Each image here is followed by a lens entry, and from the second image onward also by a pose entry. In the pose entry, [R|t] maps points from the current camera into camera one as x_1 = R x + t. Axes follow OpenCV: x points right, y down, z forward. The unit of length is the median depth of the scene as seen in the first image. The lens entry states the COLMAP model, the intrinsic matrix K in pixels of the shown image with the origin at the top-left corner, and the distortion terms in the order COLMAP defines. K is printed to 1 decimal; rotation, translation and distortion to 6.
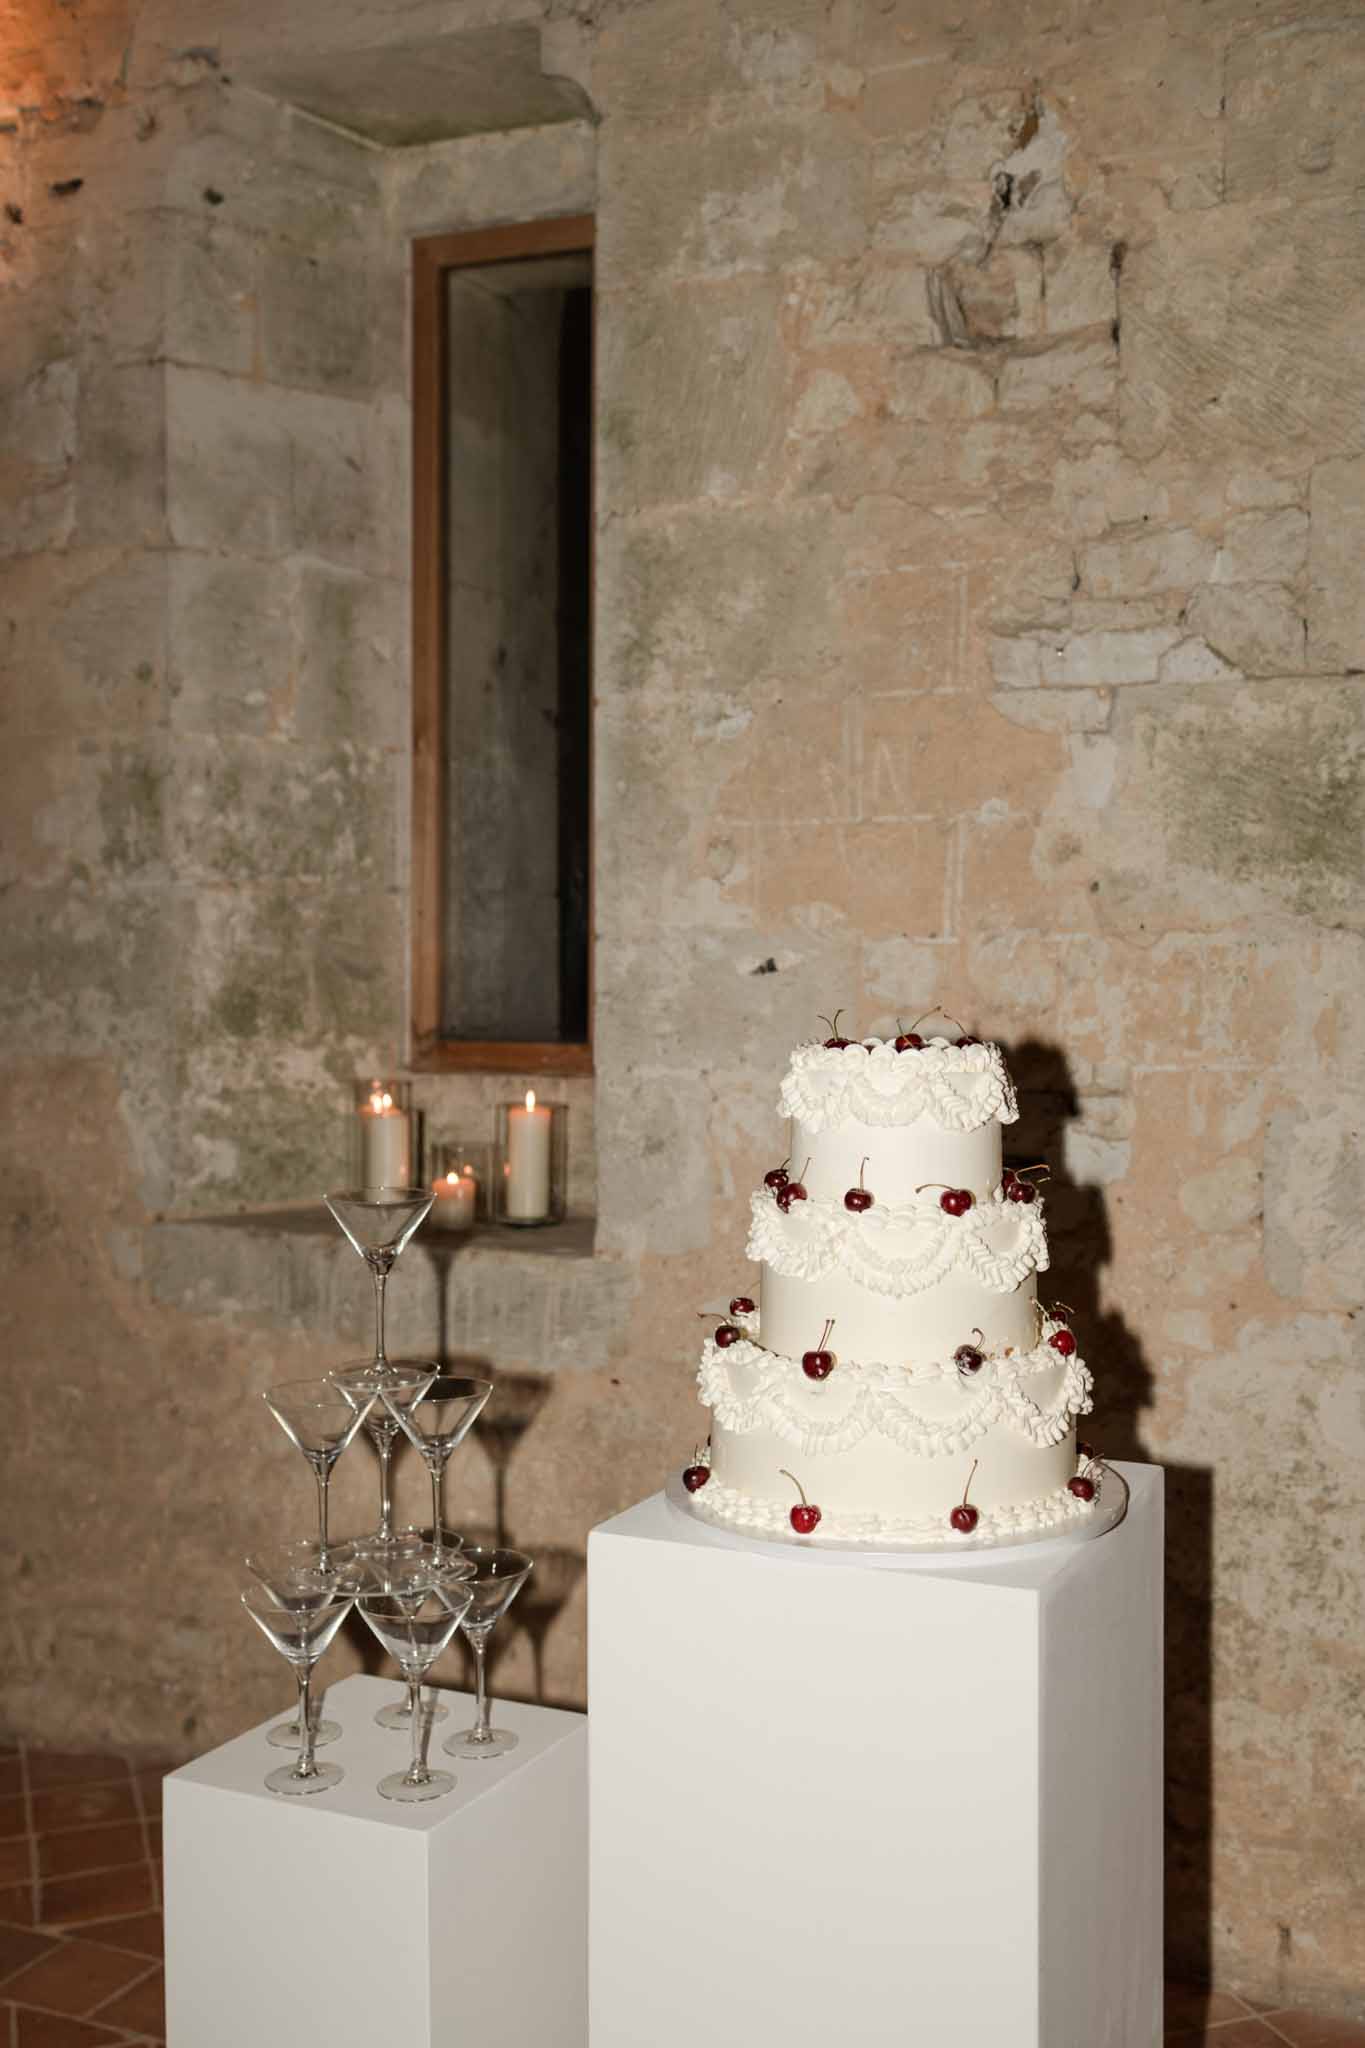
lens RADIAL K [[3835.5, 0, 682.5], [0, 3835.5, 1024.0], [0, 0, 1]] dist [0.211562, -0.079946]
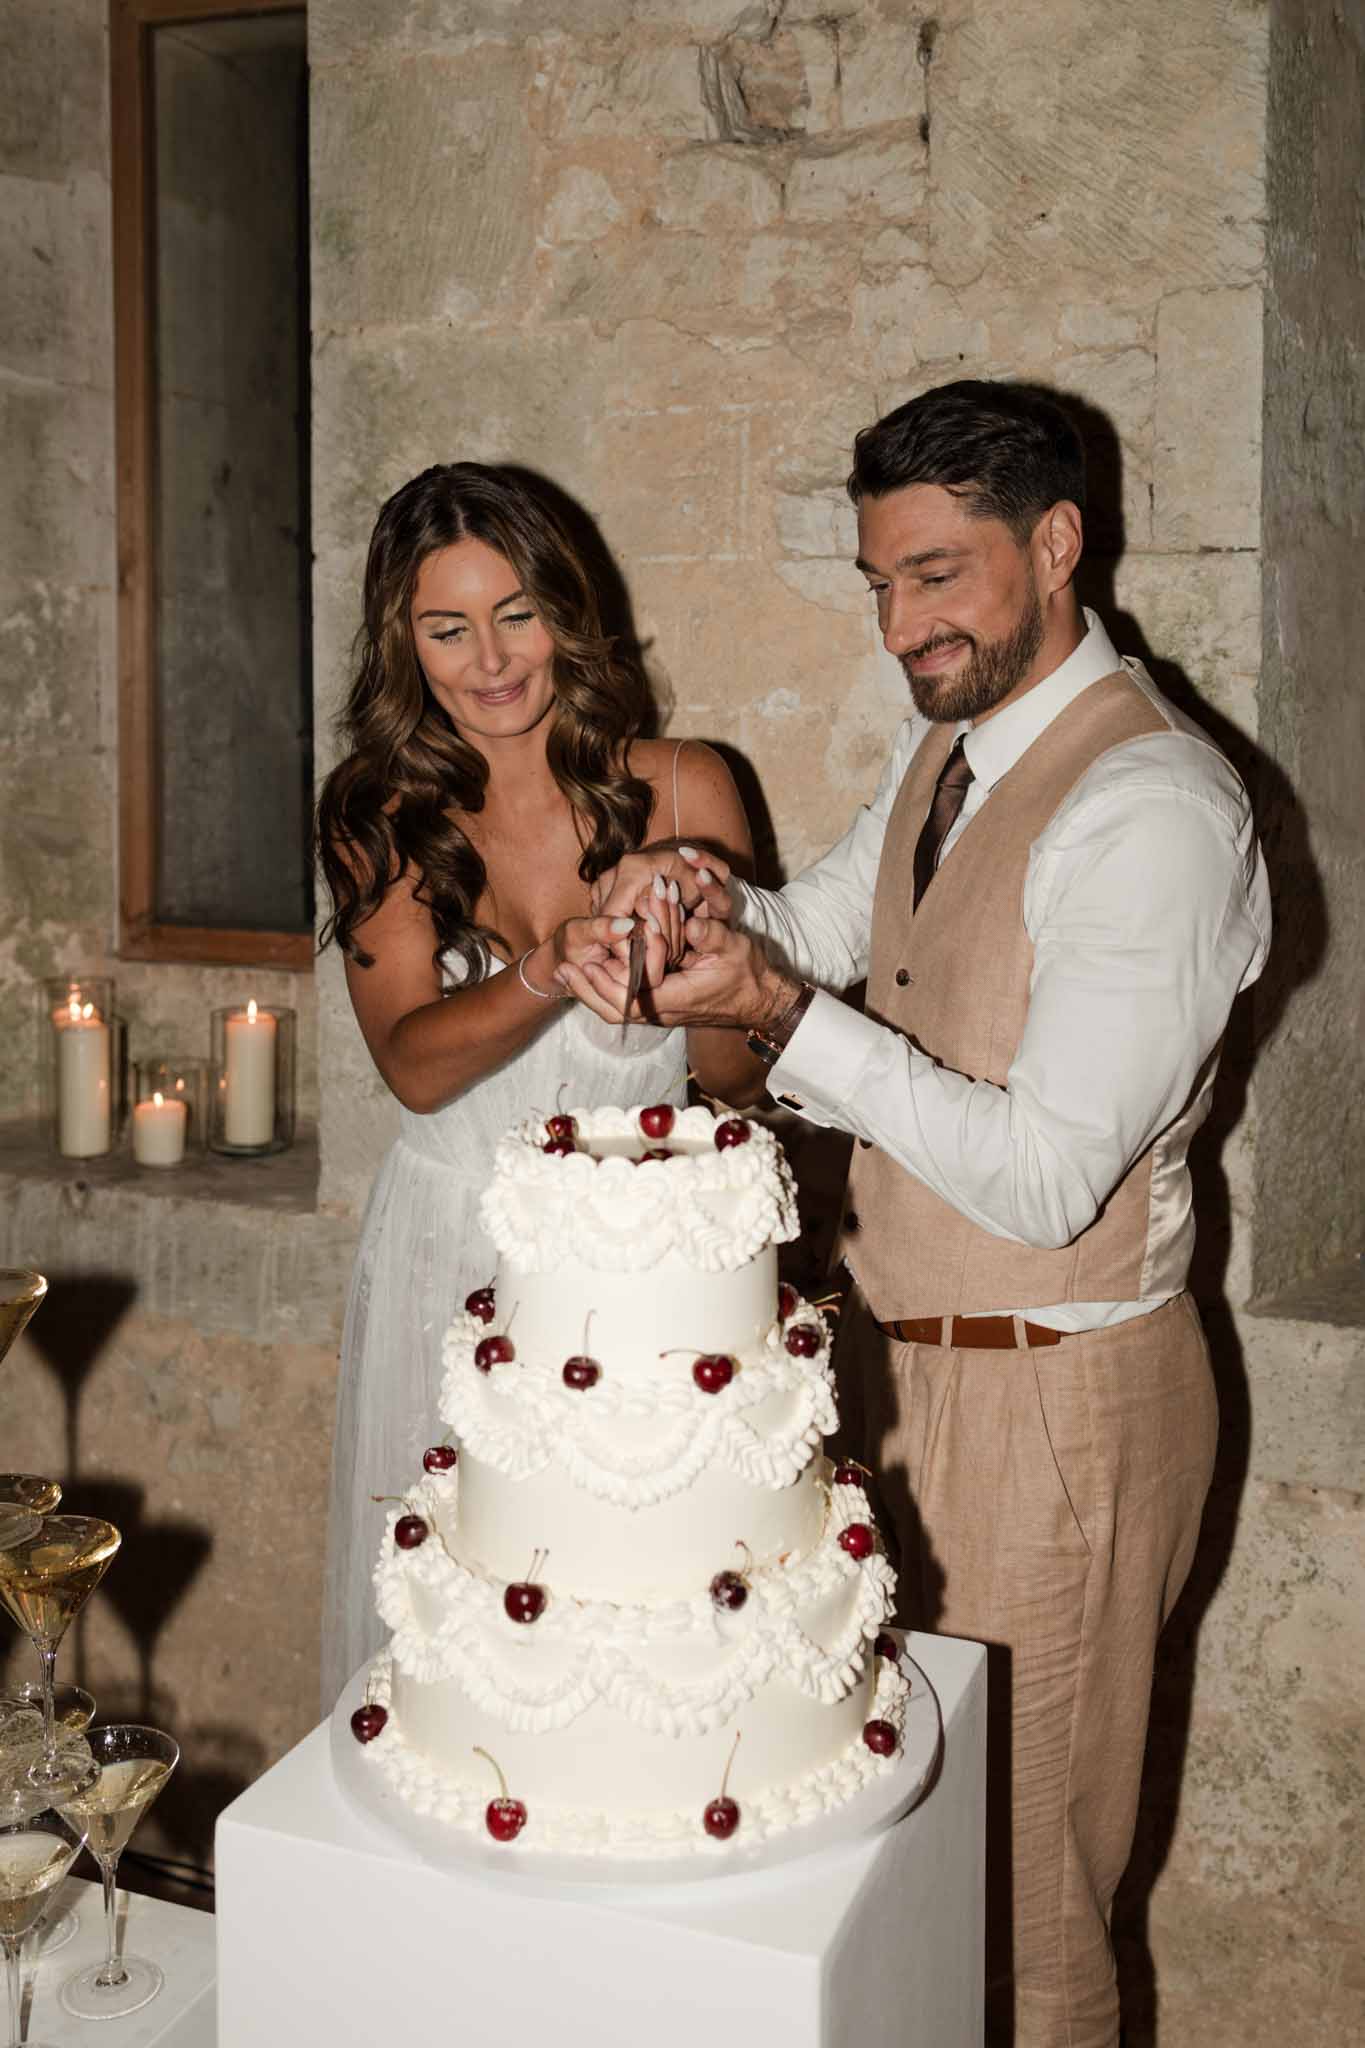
lens RADIAL K [[4113.5, 0, 682.5], [0, 4113.5, 1024.0], [0, 0, 1]] dist [0.184306, -0.131051]
pose [[0.998572, -0.004639, 0.053221, 0.010820], [0.002155, 0.998910, 0.046622, -0.026736], [-0.053379, -0.046441, 0.997494, 0.097683]]
